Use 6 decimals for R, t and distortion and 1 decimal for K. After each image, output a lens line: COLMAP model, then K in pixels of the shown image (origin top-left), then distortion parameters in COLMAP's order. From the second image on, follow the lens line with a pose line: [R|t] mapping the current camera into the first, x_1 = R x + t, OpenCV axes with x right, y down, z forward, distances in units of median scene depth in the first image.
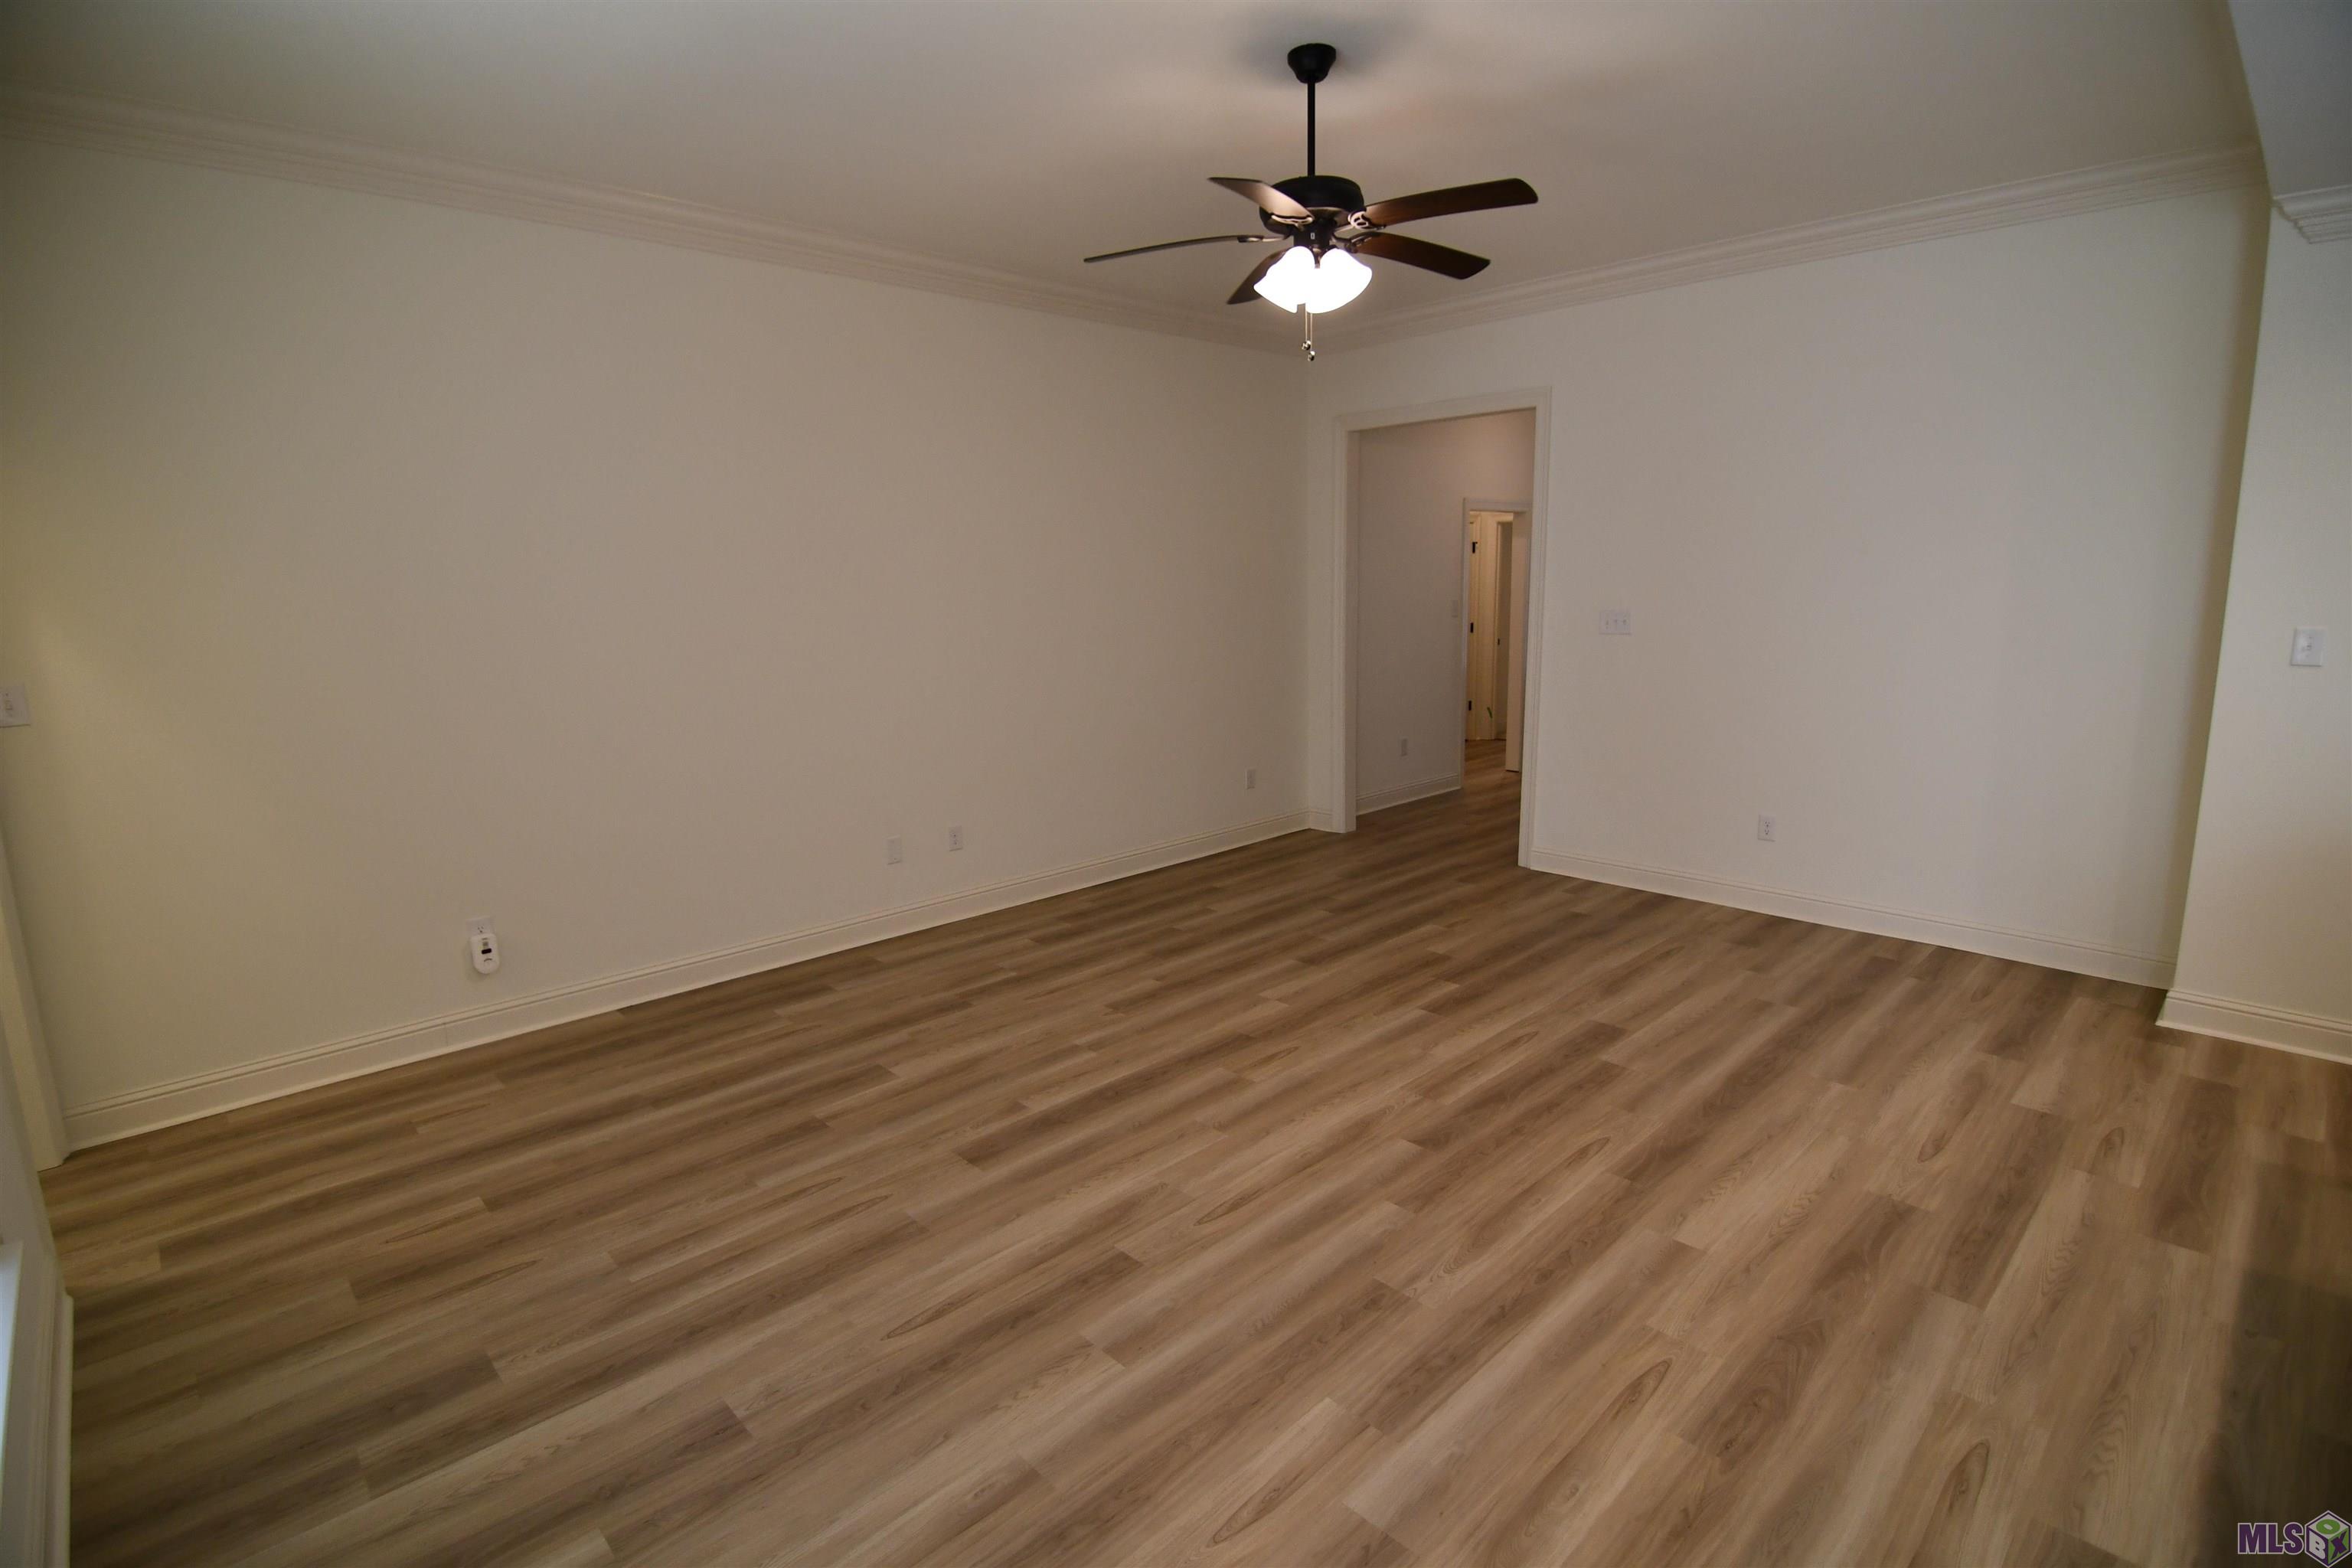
lens RADIAL K [[1134.4, 0, 1173.9], [0, 1134.4, 779.6], [0, 0, 1]] dist [-0.005486, -0.008736]
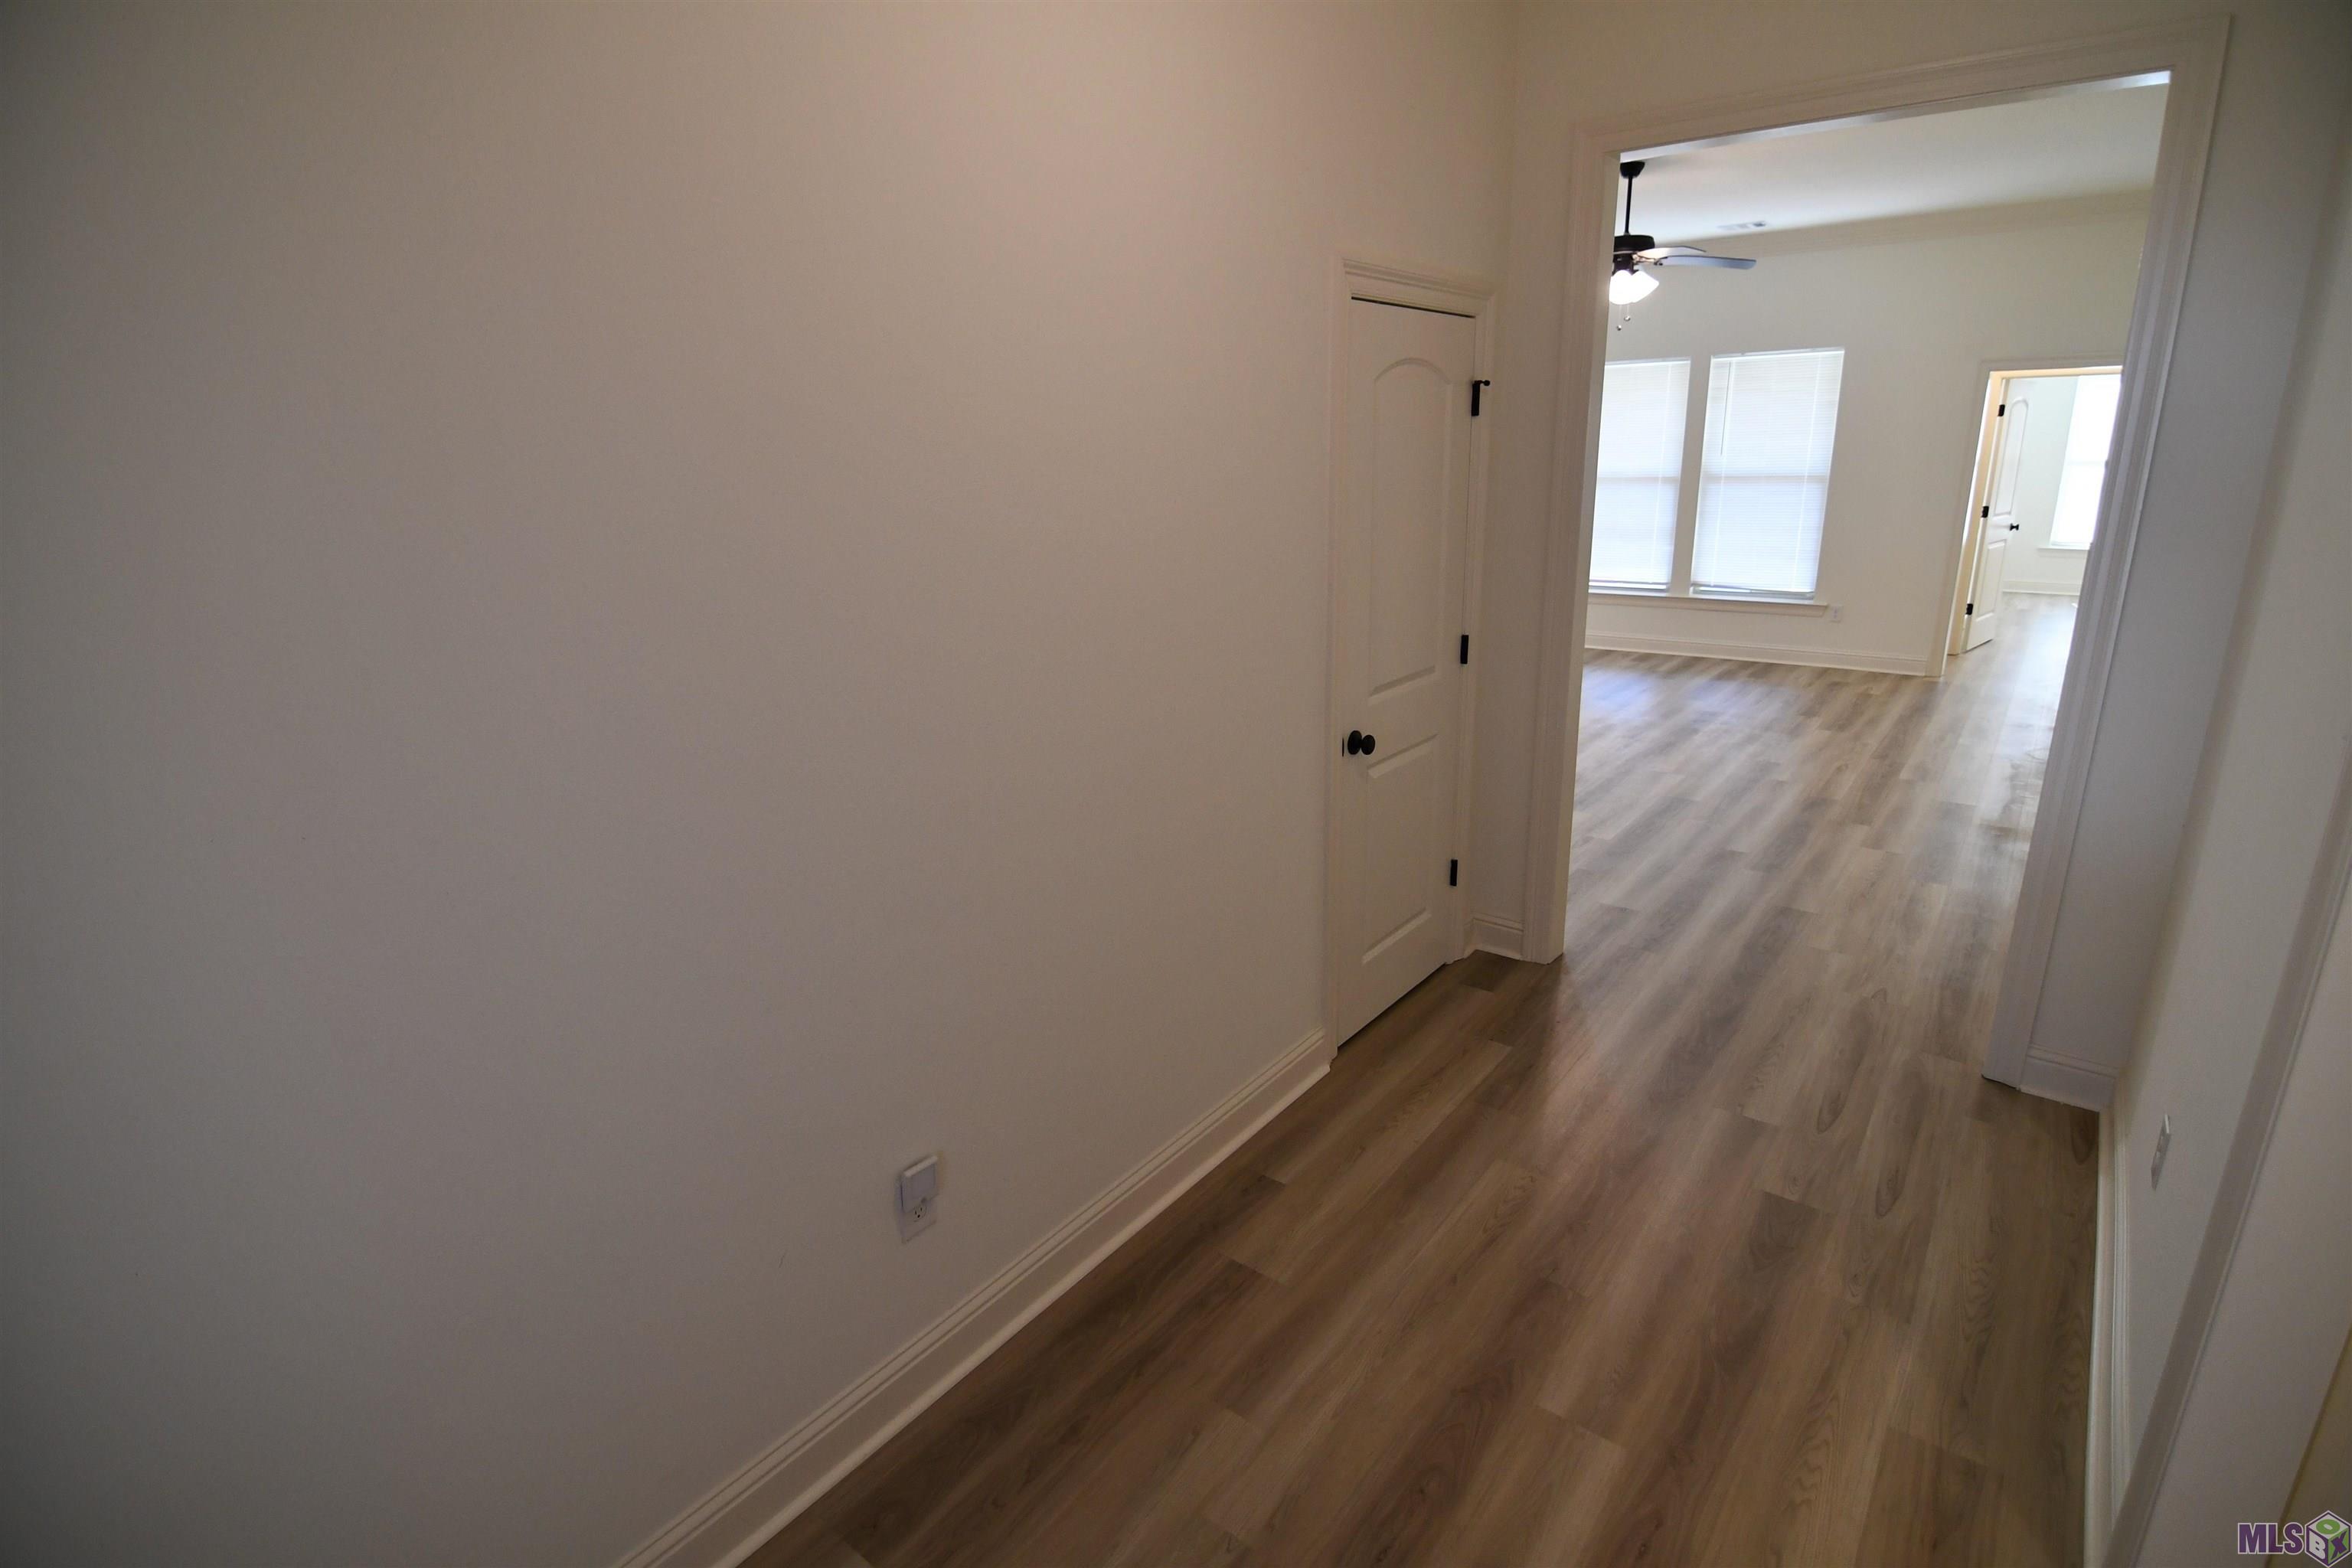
lens RADIAL K [[1134.4, 0, 1173.9], [0, 1134.4, 779.6], [0, 0, 1]] dist [-0.005486, -0.008736]
pose [[-0.989766, 0.083000, -0.116076, 0.975520], [0.021584, 0.891158, 0.453180, -0.495527], [0.141056, 0.446037, -0.883829, 2.496784]]
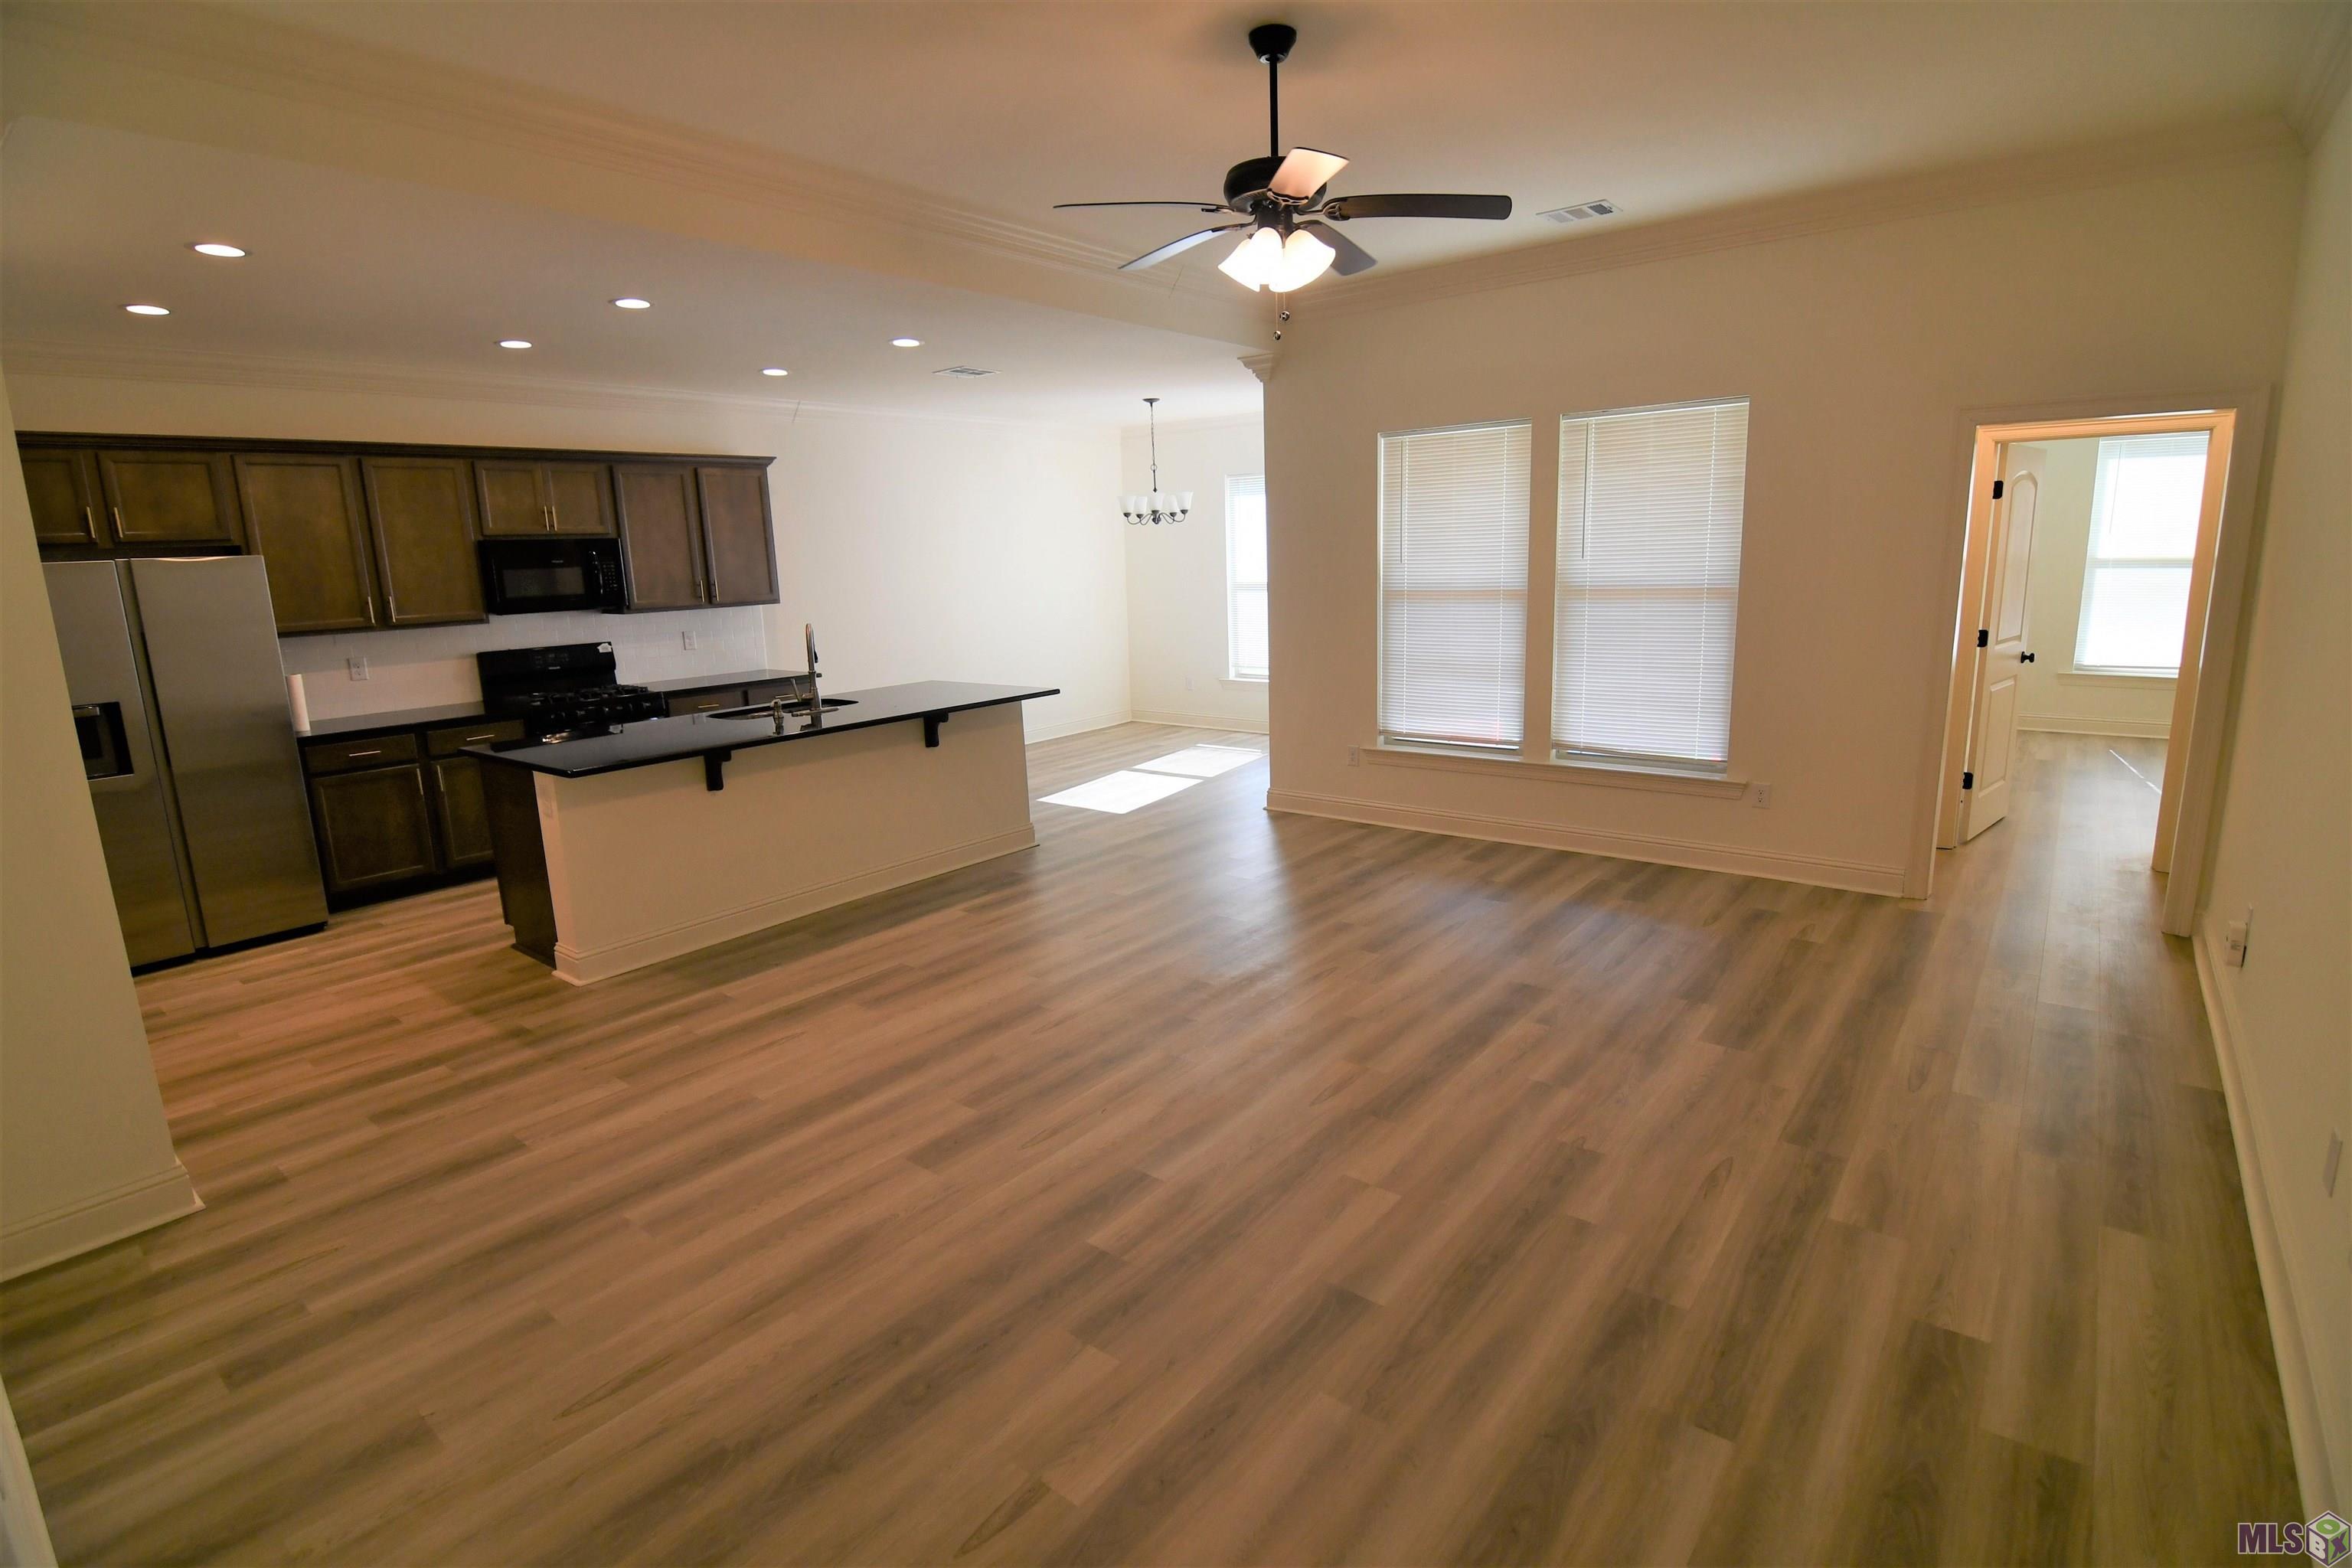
lens RADIAL K [[1134.4, 0, 1173.9], [0, 1134.4, 779.6], [0, 0, 1]] dist [-0.005486, -0.008736]
pose [[-0.990598, 0.076718, -0.113272, 0.311167], [0.028658, 0.925964, 0.376522, -0.338430], [0.133771, 0.369735, -0.919457, 1.797126]]
